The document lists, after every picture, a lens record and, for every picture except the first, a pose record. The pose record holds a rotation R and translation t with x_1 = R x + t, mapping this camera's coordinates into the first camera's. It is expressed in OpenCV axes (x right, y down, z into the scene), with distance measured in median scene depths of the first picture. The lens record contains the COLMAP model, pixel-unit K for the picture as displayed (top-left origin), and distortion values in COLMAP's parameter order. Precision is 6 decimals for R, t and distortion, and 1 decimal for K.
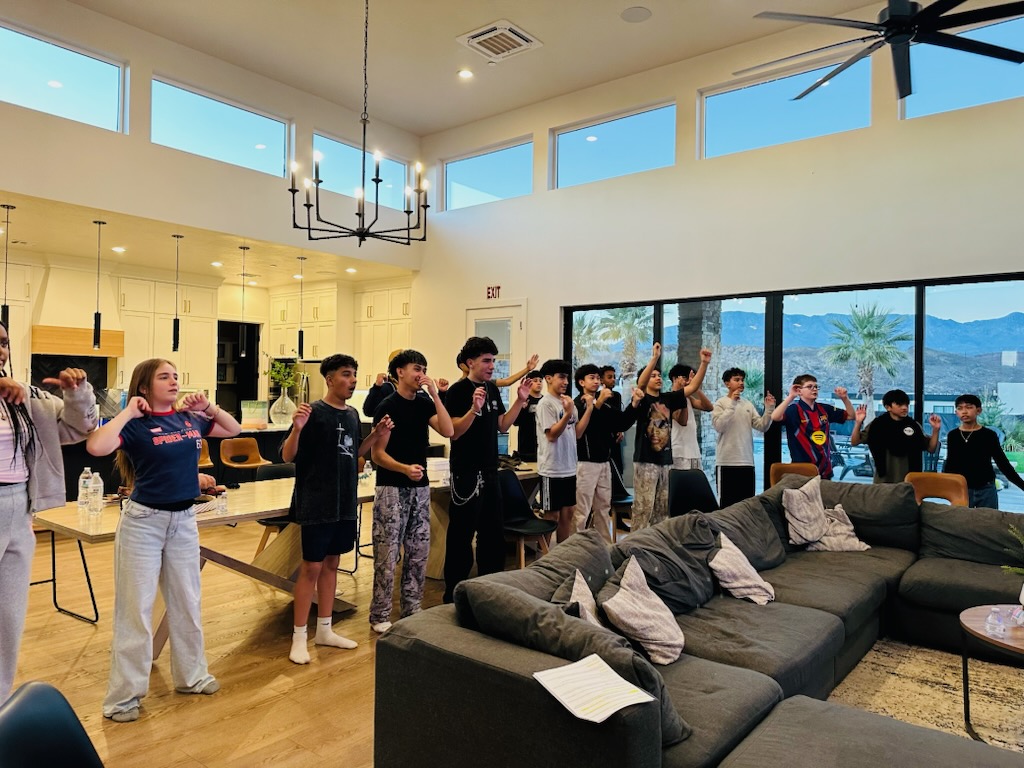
lens RADIAL K [[723.6, 0, 512.0], [0, 723.6, 384.0], [0, 0, 1]] dist [0.061692, -0.105401]
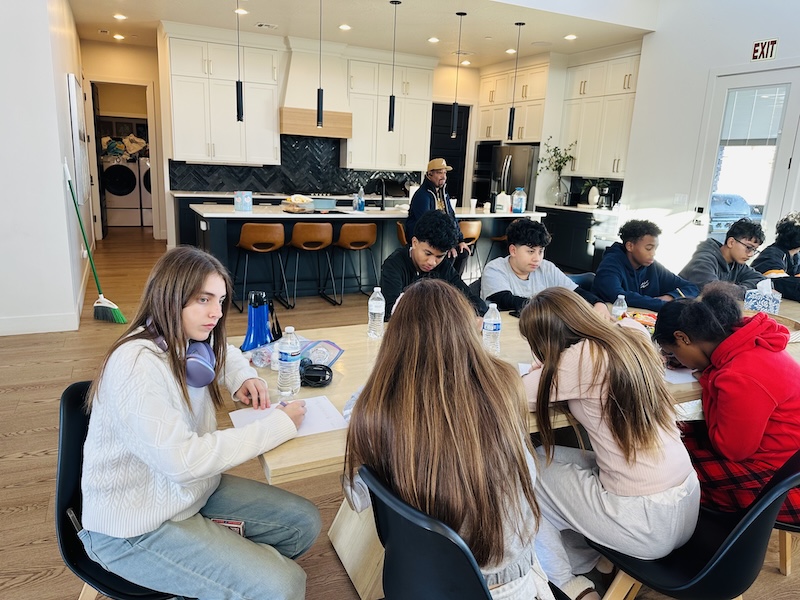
lens RADIAL K [[565.3, 0, 400.0], [0, 565.3, 300.0], [0, 0, 1]] dist [0.061692, -0.105401]
pose [[0.902621, 0.121756, -0.412856, -0.161048], [-0.022884, 0.971377, 0.236439, -0.004299], [0.429826, -0.203967, 0.879572, 0.441821]]
